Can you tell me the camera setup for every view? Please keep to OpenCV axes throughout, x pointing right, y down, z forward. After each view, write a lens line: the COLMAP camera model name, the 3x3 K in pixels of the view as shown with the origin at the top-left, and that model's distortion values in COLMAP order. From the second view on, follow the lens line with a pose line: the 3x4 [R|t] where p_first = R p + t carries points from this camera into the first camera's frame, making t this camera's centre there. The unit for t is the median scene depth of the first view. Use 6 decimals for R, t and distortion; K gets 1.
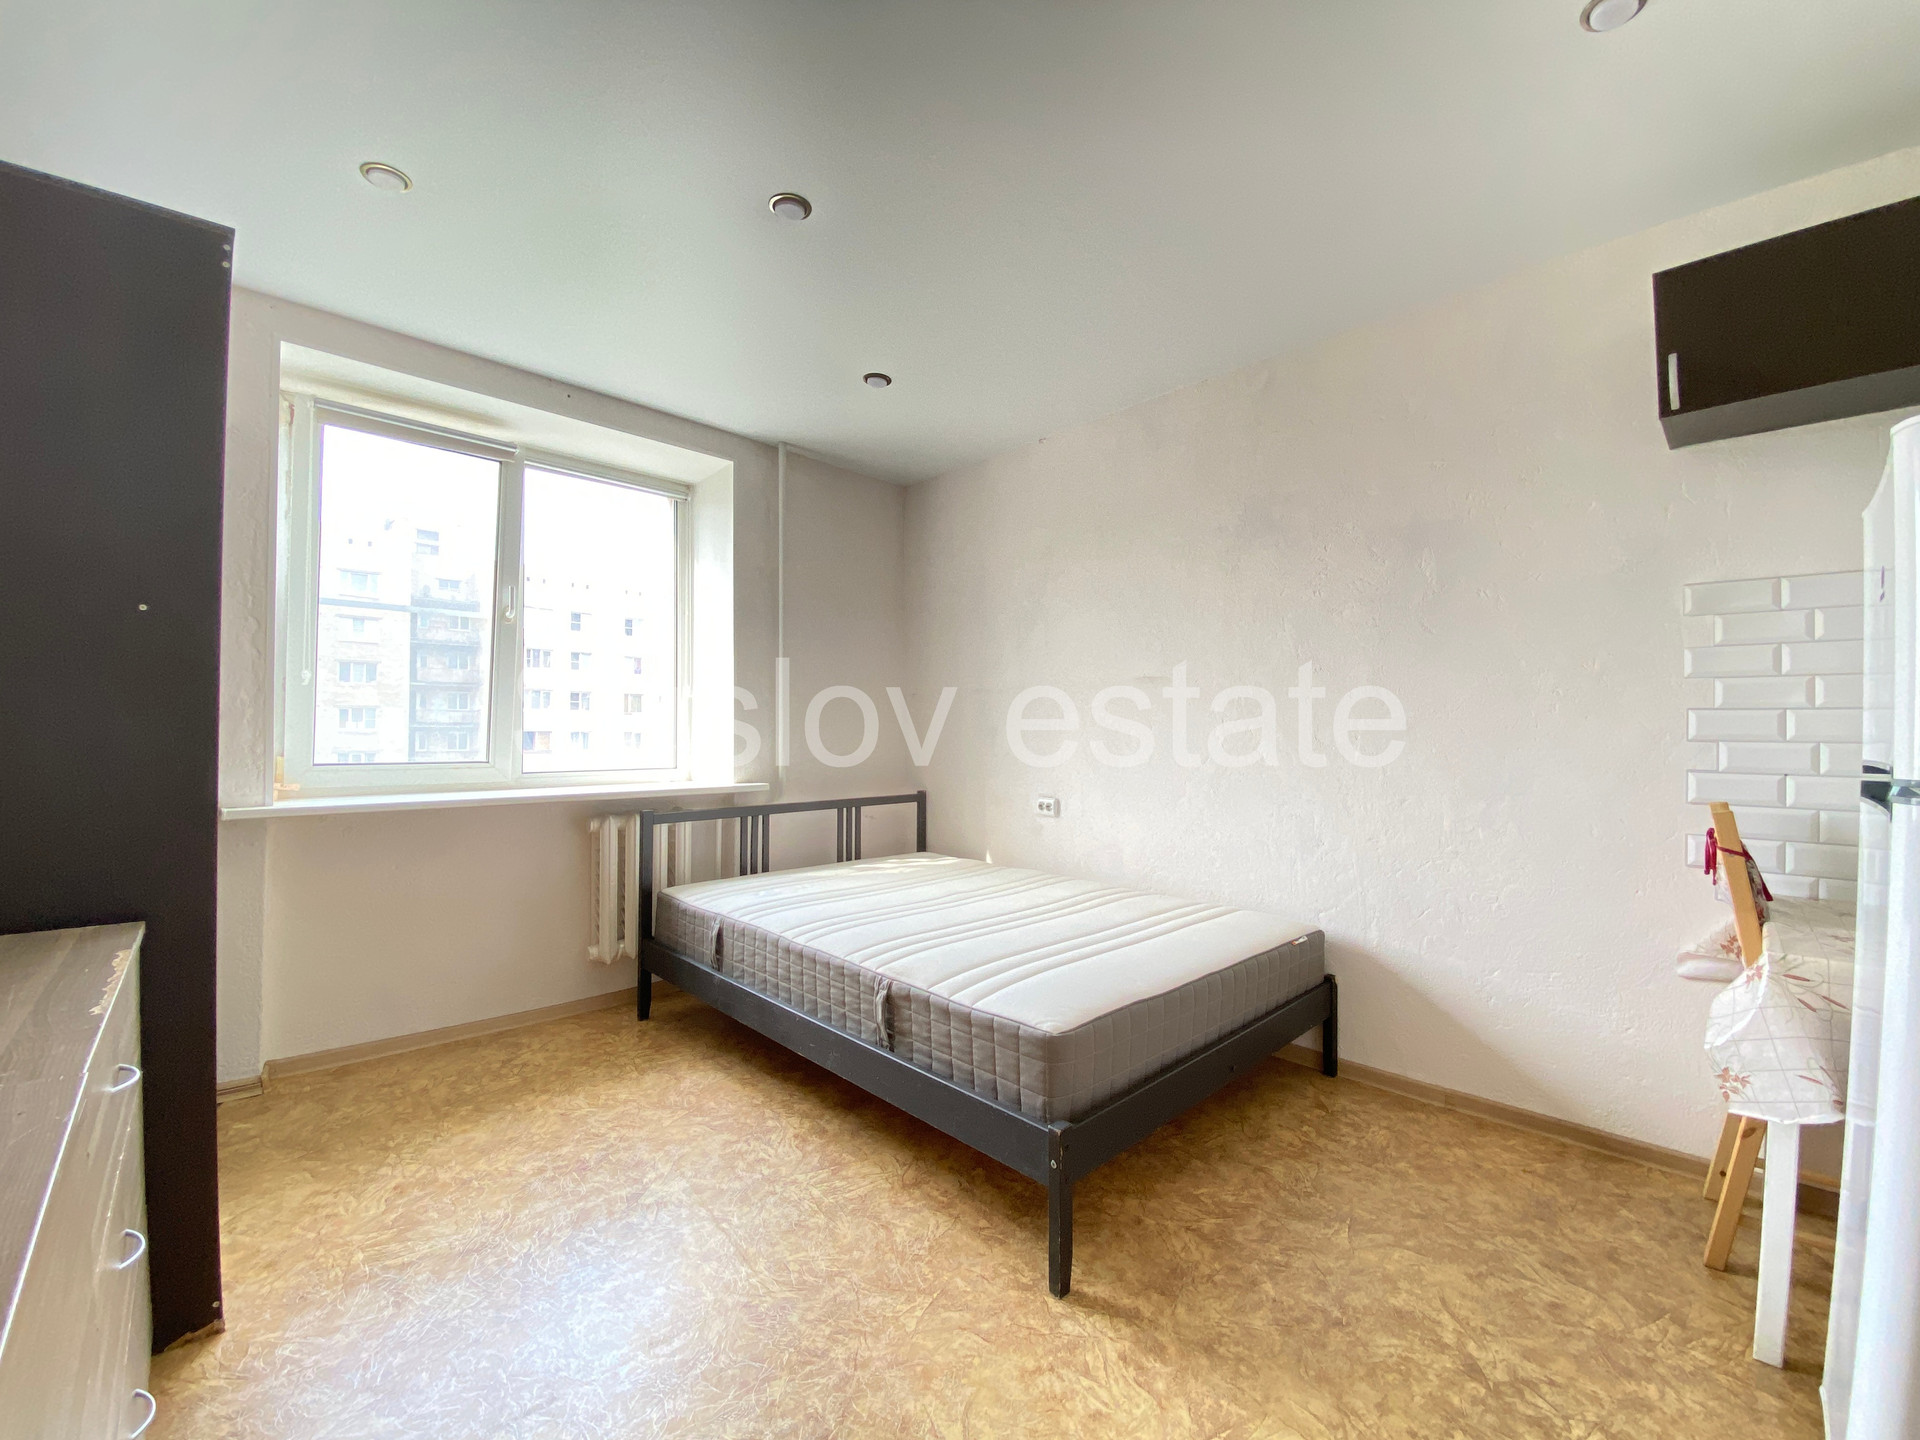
lens RADIAL K [[782.0, 0, 955.3], [0, 782.0, 719.1], [0, 0, 1]] dist [0.057835, -0.045895]
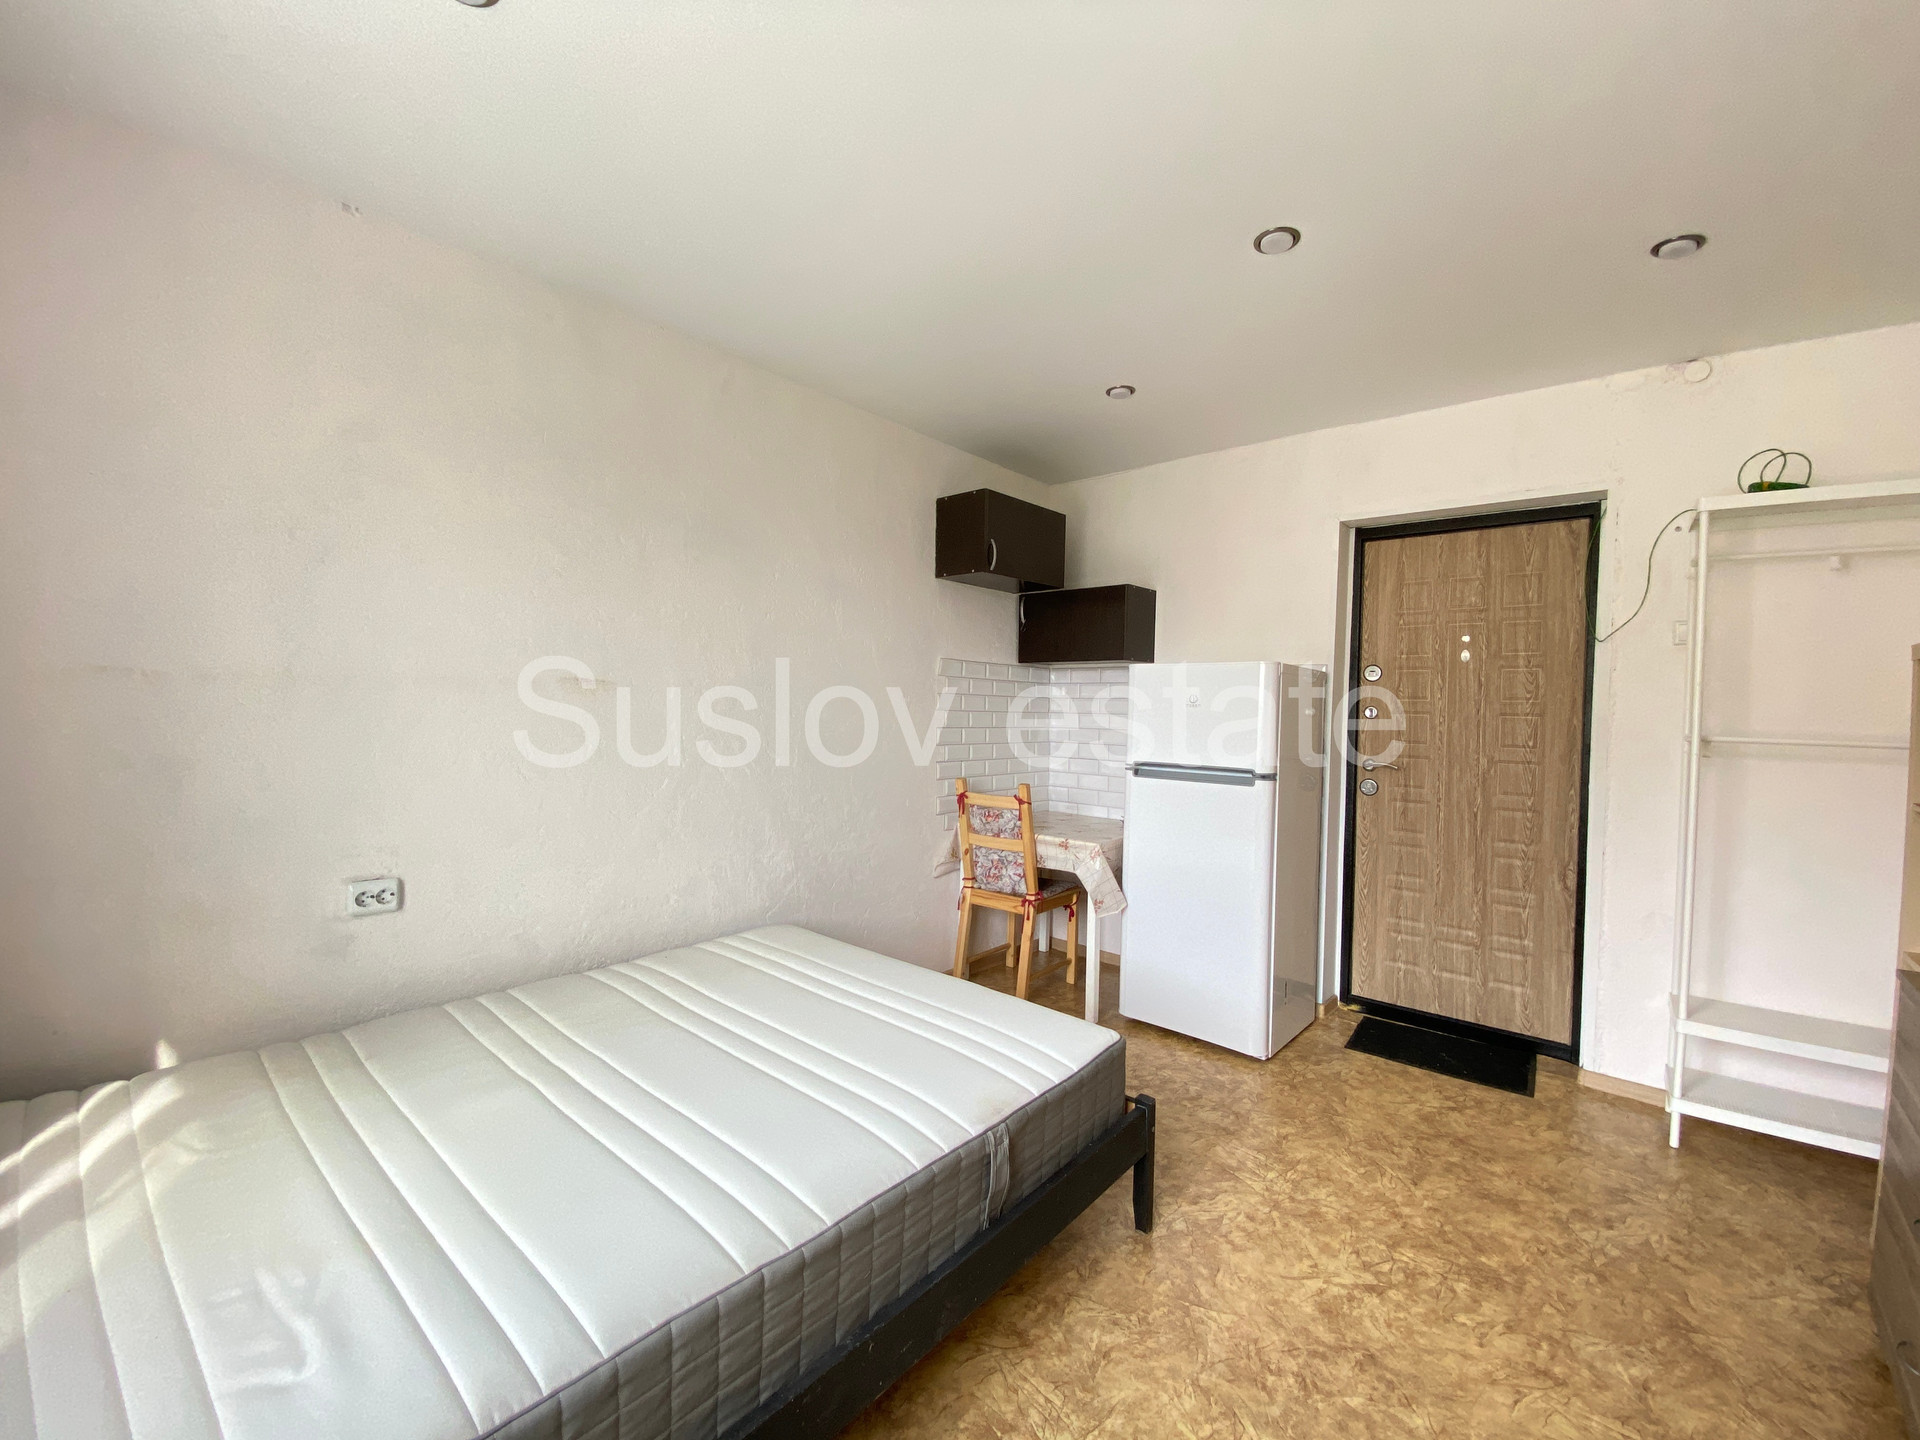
lens RADIAL K [[779.5, 0, 957.3], [0, 779.5, 718.2], [0, 0, 1]] dist [0.024978, -0.021404]
pose [[-0.096169, -0.025190, 0.995046, -0.649093], [-0.038745, 0.999017, 0.021546, -0.058386], [-0.994611, -0.036481, -0.097051, 0.893328]]
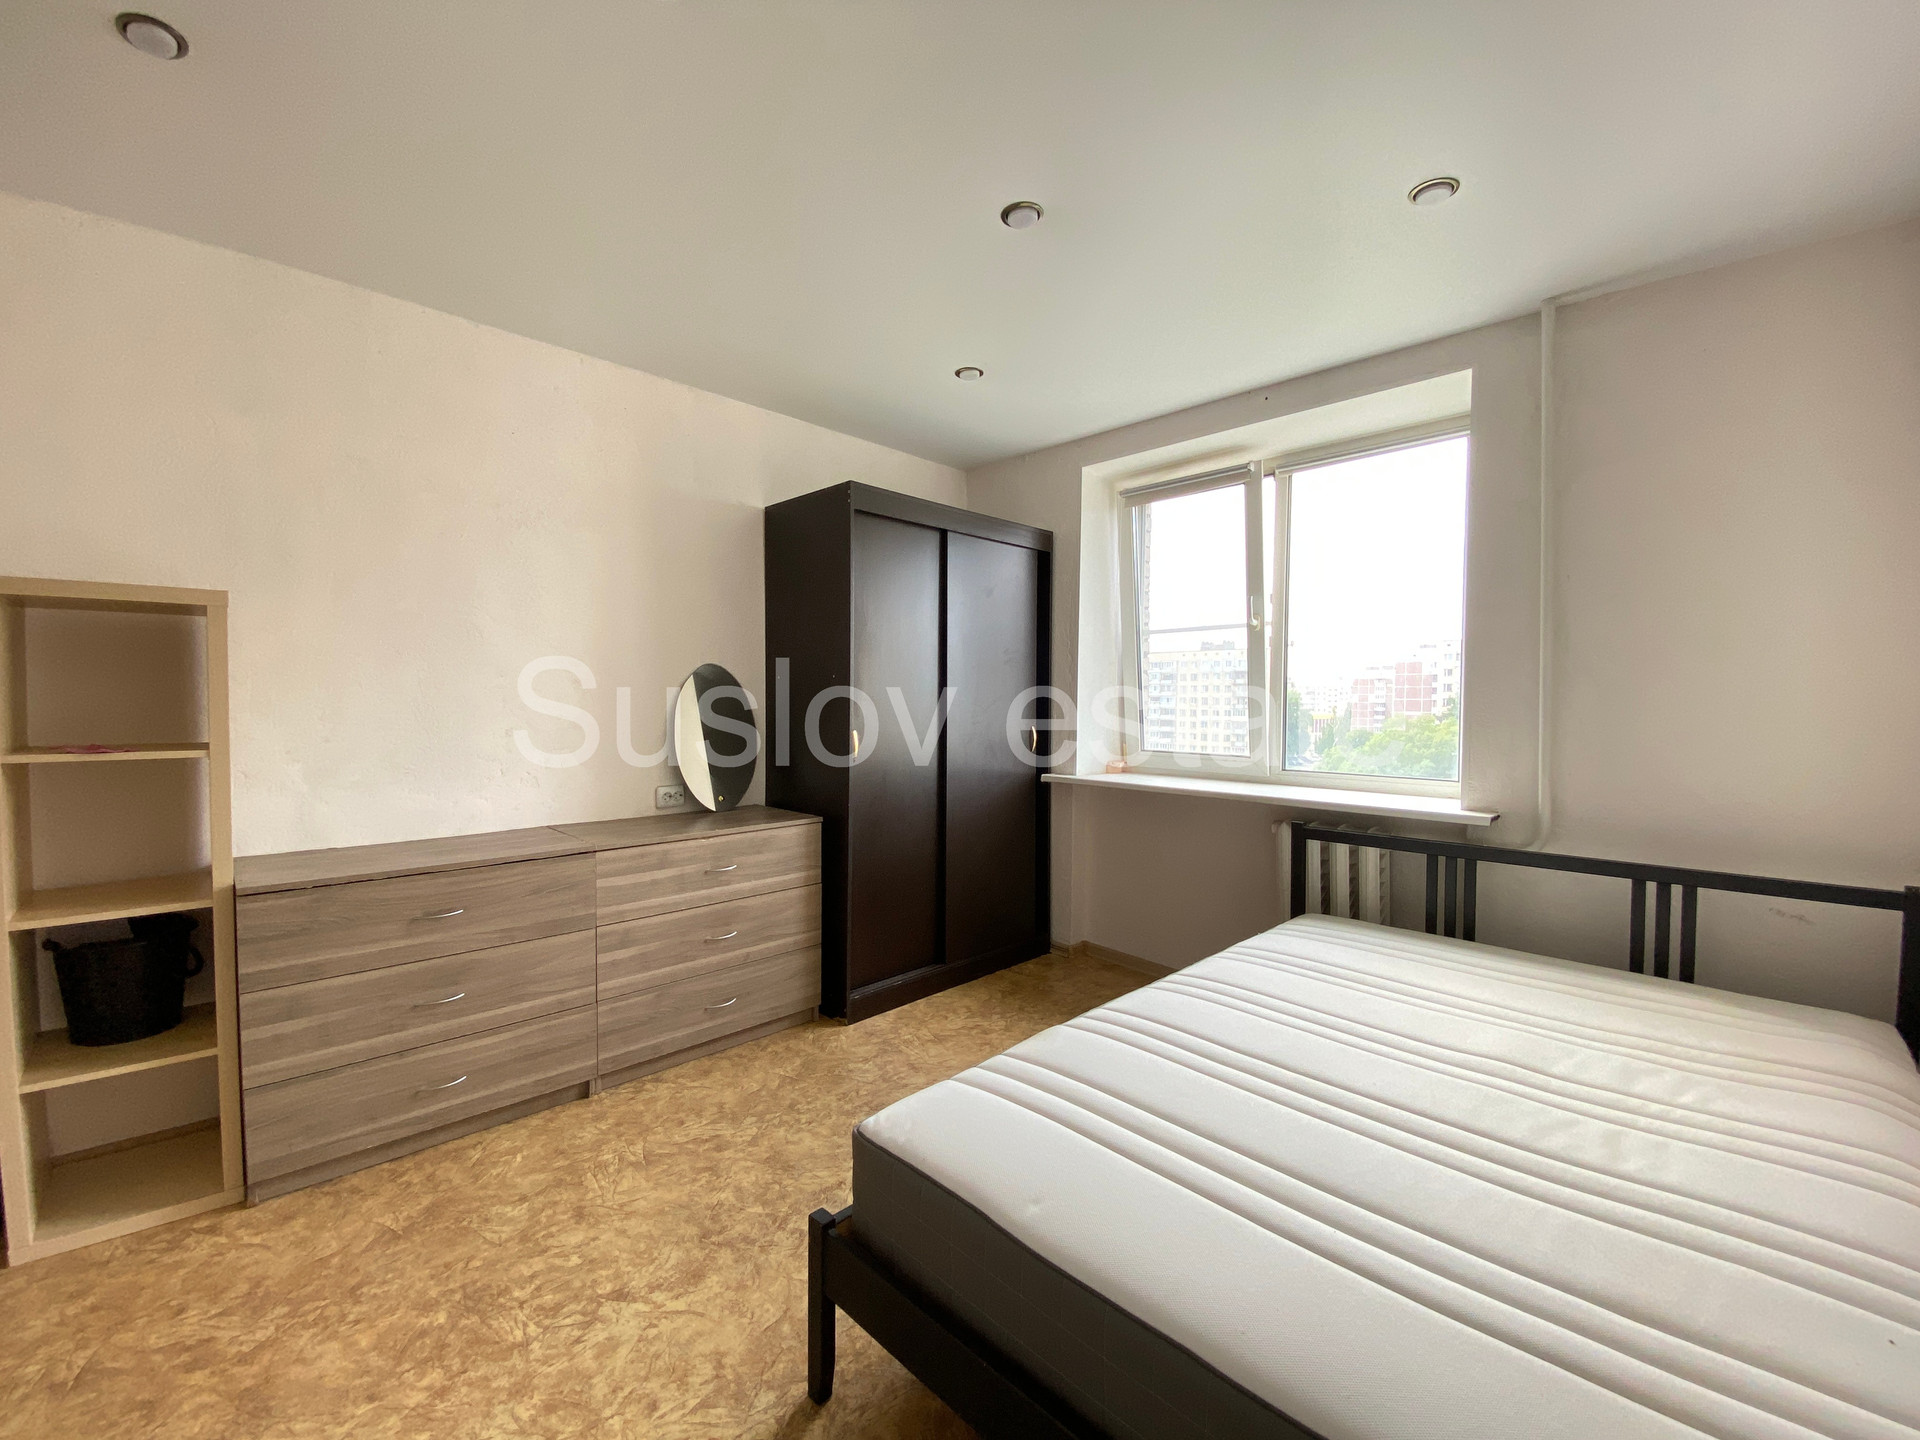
lens RADIAL K [[779.5, 0, 957.3], [0, 779.5, 718.2], [0, 0, 1]] dist [0.024978, -0.021404]
pose [[0.011767, 0.020560, -0.999719, 0.619161], [0.011573, 0.999719, 0.020697, -0.034743], [0.999864, -0.011813, 0.011526, 0.716535]]
